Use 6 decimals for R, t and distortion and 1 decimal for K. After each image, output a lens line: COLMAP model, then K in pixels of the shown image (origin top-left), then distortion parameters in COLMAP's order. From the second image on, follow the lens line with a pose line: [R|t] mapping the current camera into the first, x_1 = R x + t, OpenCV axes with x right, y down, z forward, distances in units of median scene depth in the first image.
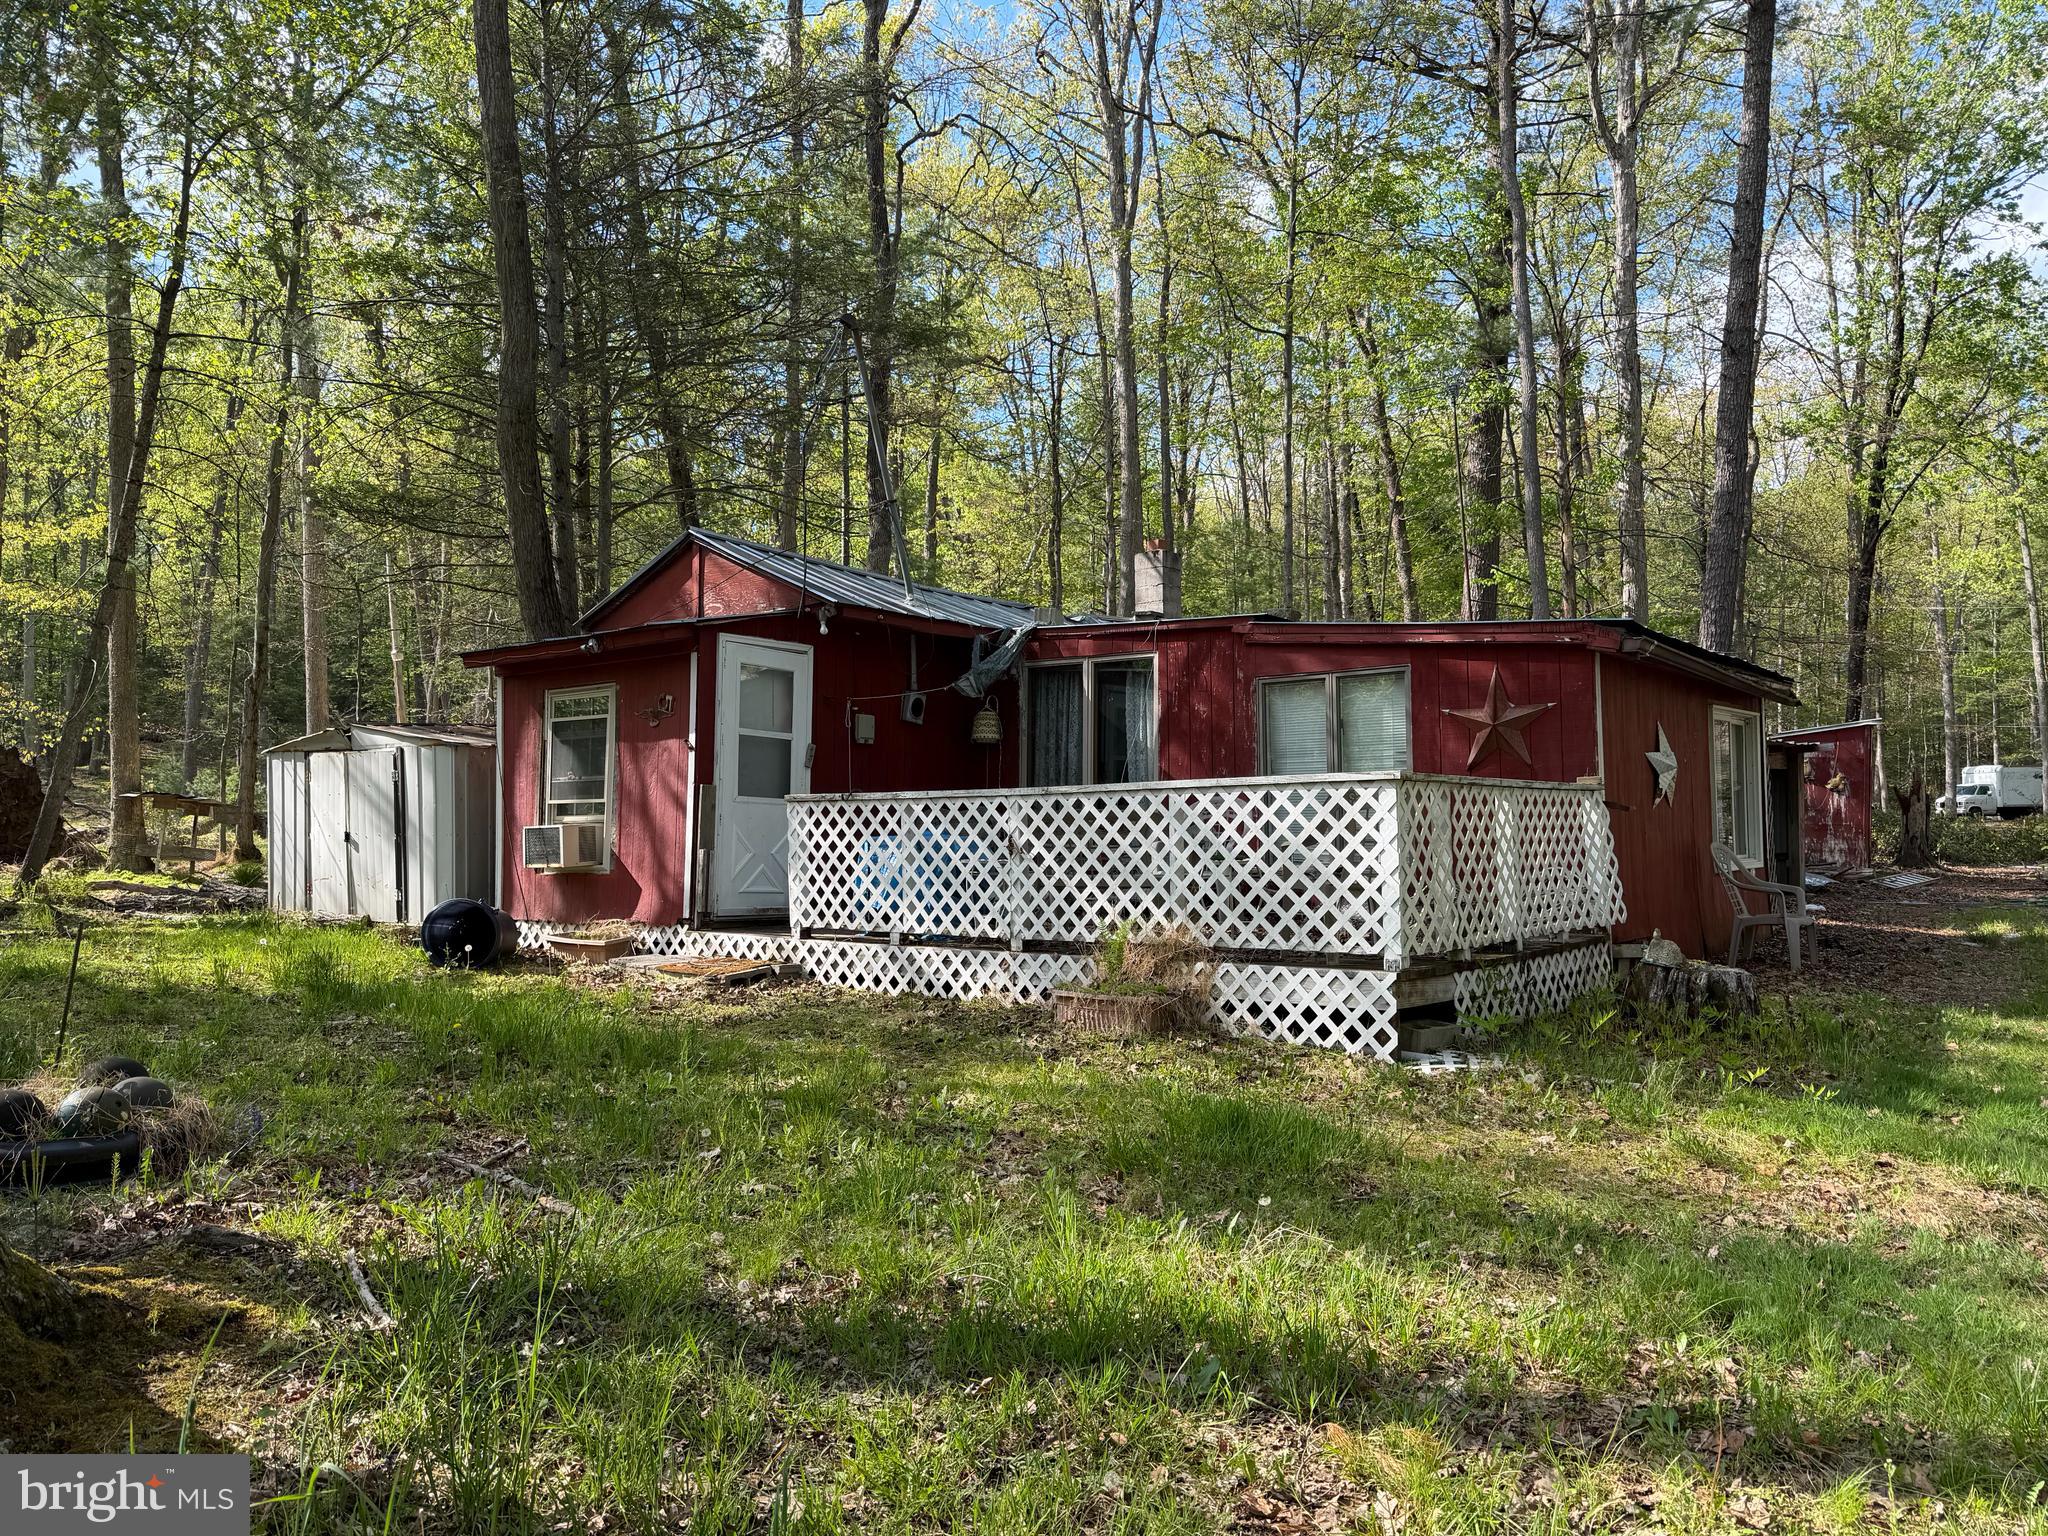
lens RADIAL K [[1440.6, 0, 1012.8], [0, 1440.6, 761.5], [0, 0, 1]] dist [0.010947, -0.038644]
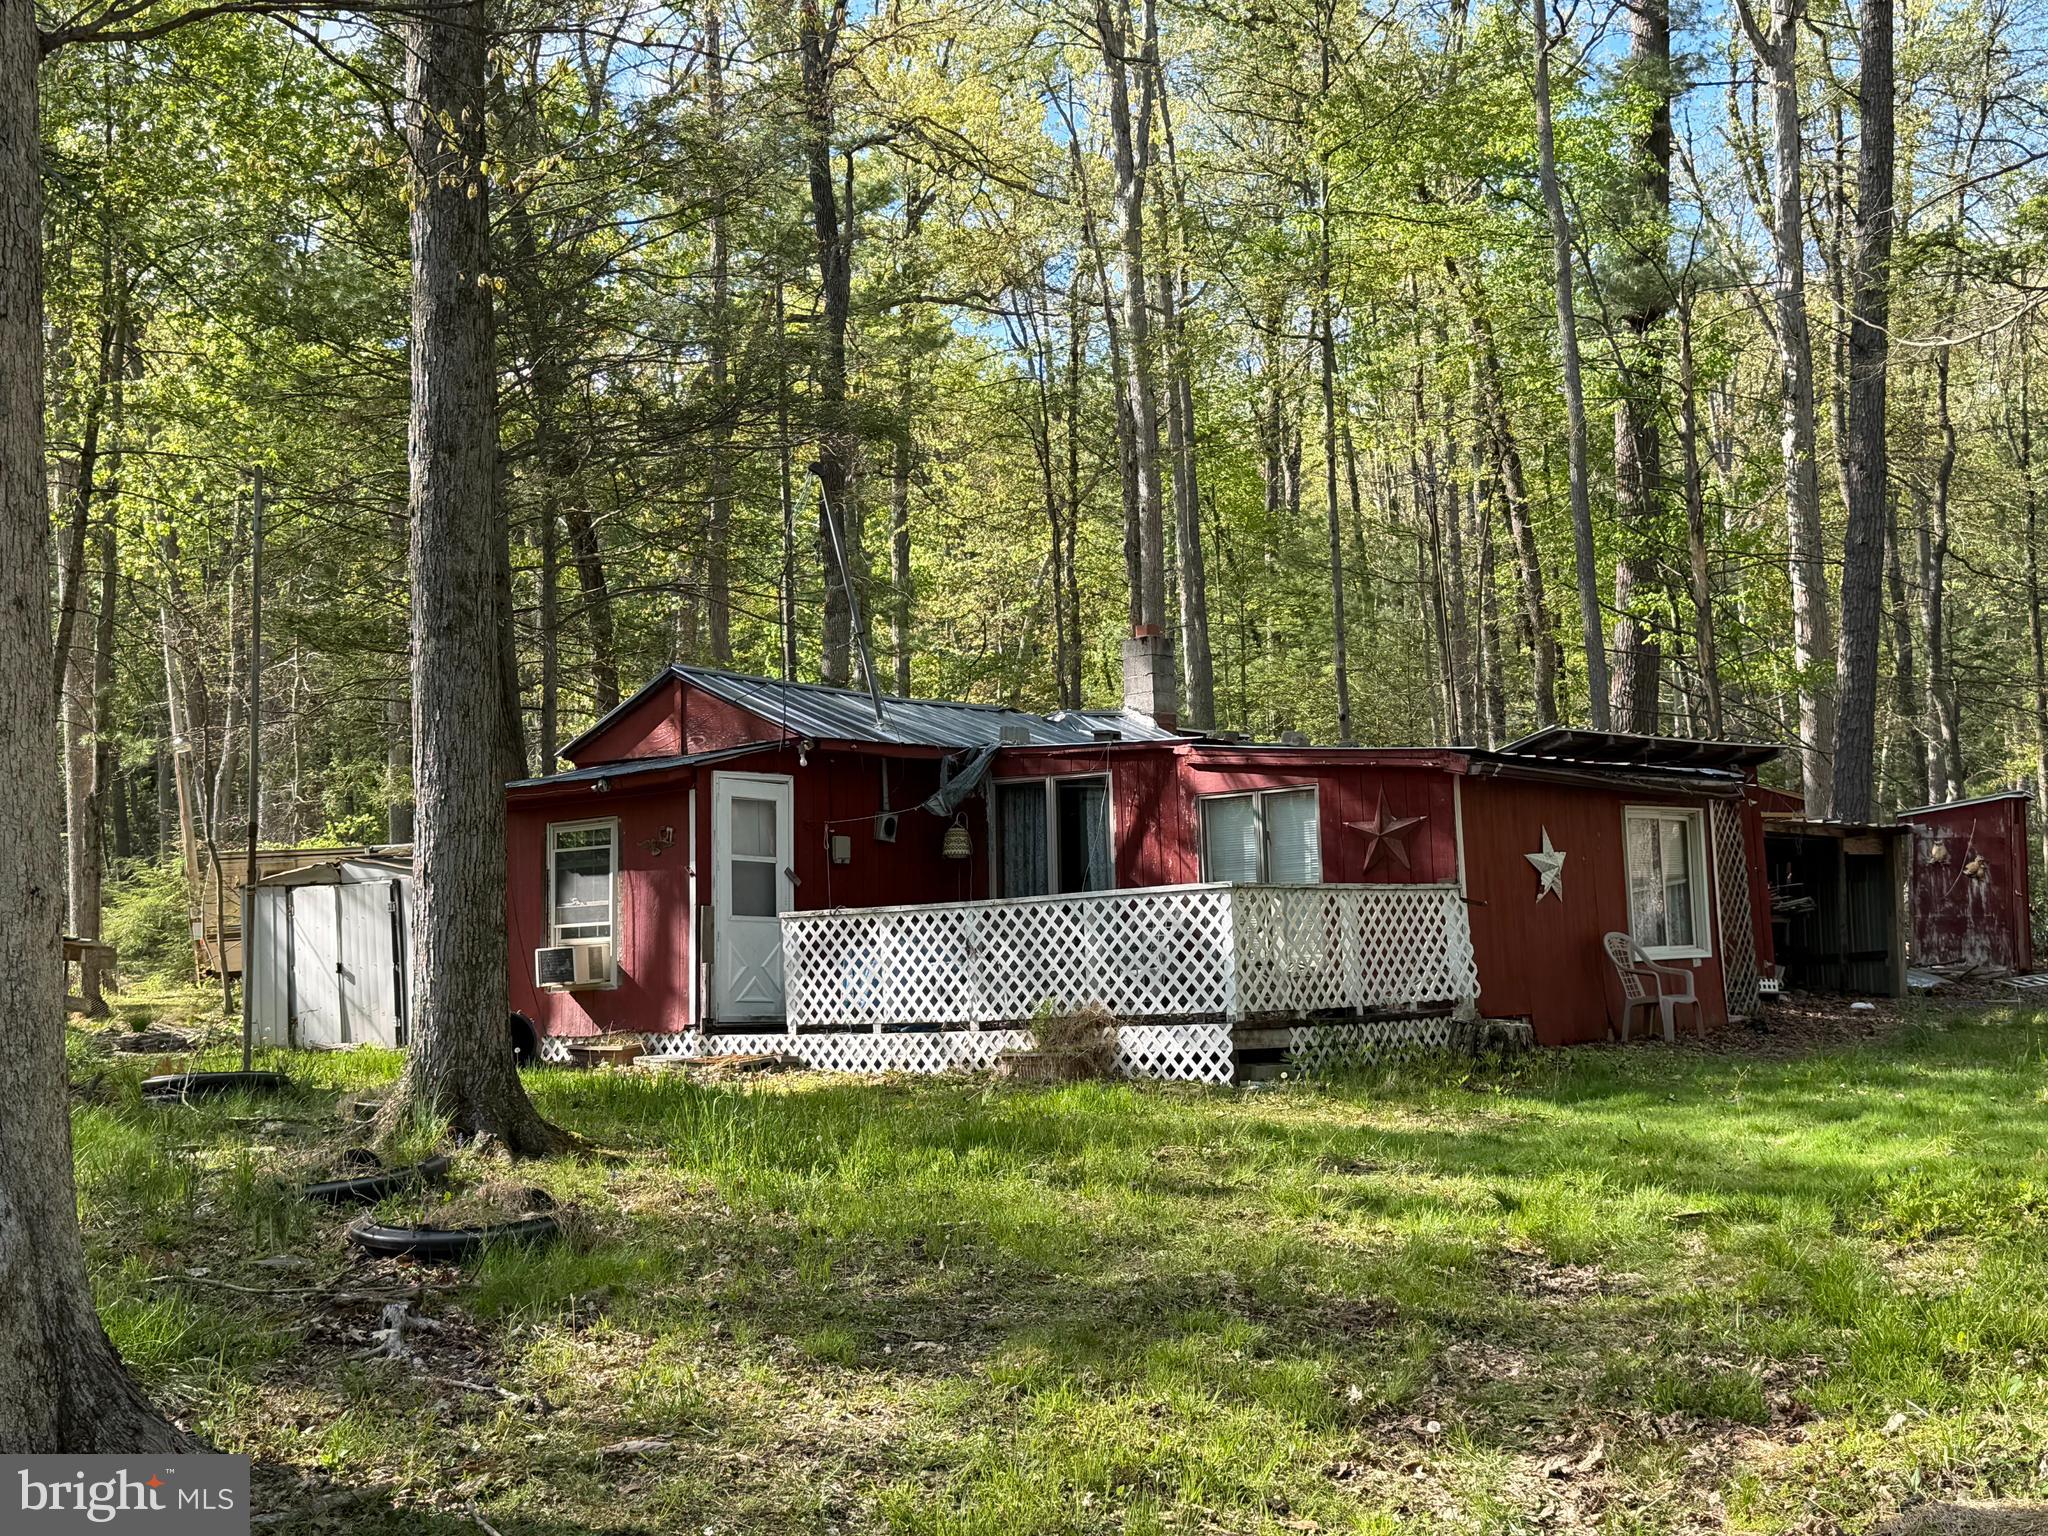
lens RADIAL K [[2506.6, 0, 1032.7], [0, 2506.6, 762.9], [0, 0, 1]] dist [0.033020, 0.000000]
pose [[0.999523, -0.029866, -0.007916, 0.072483], [0.029555, 0.998886, -0.036789, -0.019023], [0.009006, 0.036537, 0.999292, -1.120555]]
